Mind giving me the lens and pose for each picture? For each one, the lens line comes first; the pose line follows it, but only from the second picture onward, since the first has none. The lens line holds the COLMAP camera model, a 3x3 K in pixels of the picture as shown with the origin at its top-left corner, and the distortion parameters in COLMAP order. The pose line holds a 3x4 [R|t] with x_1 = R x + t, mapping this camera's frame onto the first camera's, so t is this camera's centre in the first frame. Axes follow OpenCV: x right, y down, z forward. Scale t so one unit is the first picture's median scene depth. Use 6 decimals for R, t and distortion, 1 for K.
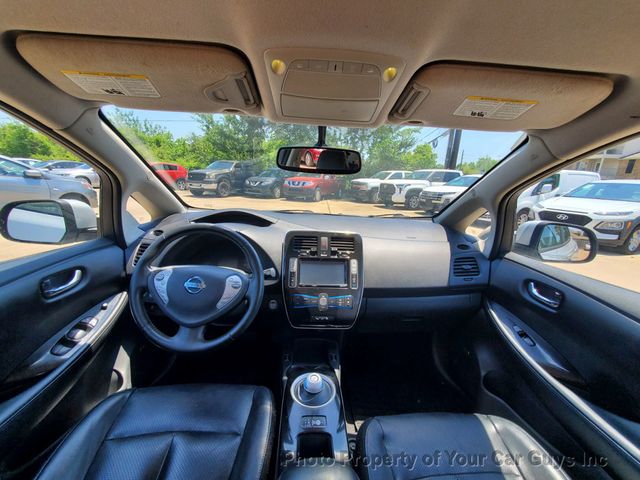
lens RADIAL K [[246.5, 0, 317.9], [0, 246.5, 248.0], [0, 0, 1]] dist [0.002934, -0.000120]
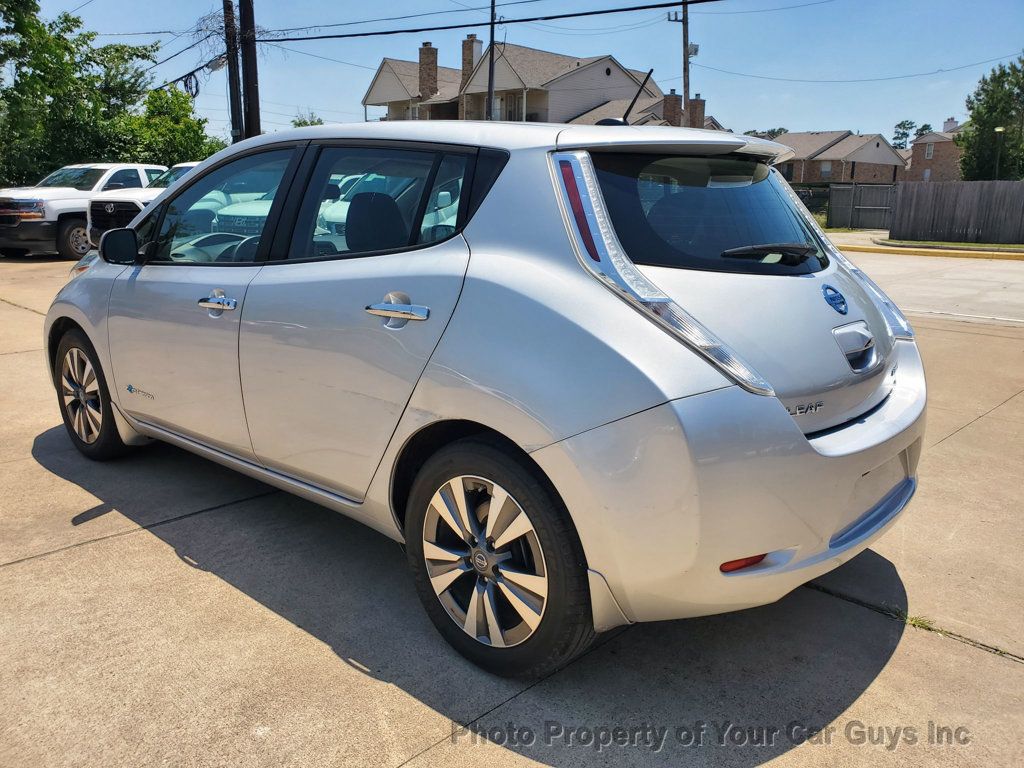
lens RADIAL K [[785.2, 0, 511.5], [0, 785.2, 394.3], [0, 0, 1]] dist [0.000175, 0.012698]
pose [[0.698523, -0.207796, 0.684753, -1.681350], [0.213316, 0.973871, 0.077927, 0.562230], [-0.683053, 0.091635, 0.724597, -2.344334]]
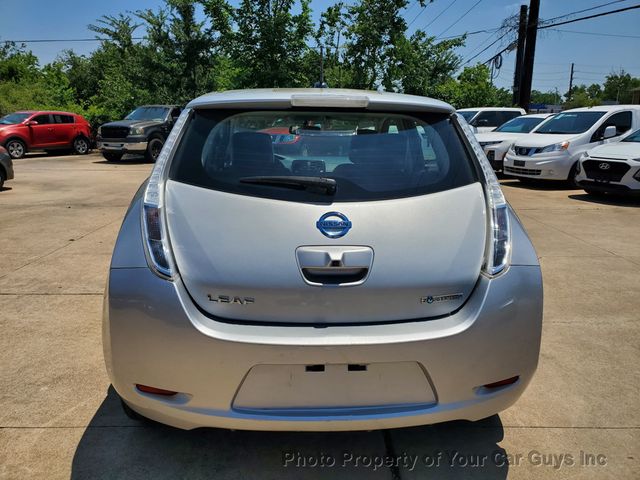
lens RADIAL K [[490.8, 0, 318.5], [0, 490.8, 236.7], [0, 0, 1]] dist [0.000175, 0.012698]
pose [[0.998930, -0.040496, 0.022335, -0.010458], [0.041589, 0.997838, -0.050884, 0.743941], [-0.020226, 0.051759, 0.998455, -2.908526]]
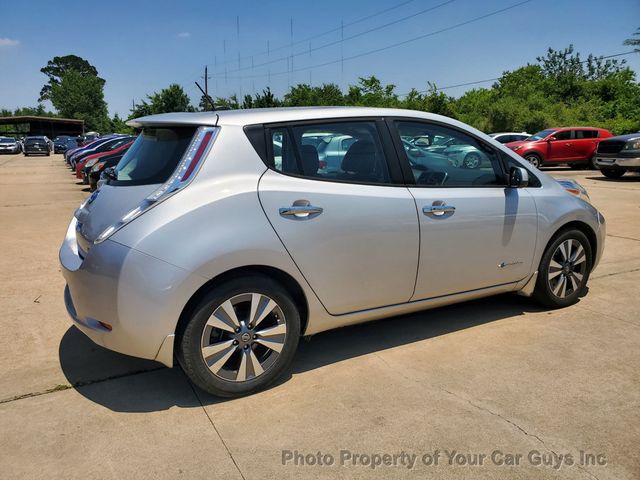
lens RADIAL K [[490.8, 0, 319.4], [0, 490.8, 239.2], [0, 0, 1]] dist [0.000175, 0.012698]
pose [[0.462412, 0.123360, -0.878042, 2.805157], [-0.209433, 0.977449, 0.027030, 0.534912], [0.861576, 0.171392, 0.477820, -1.662726]]
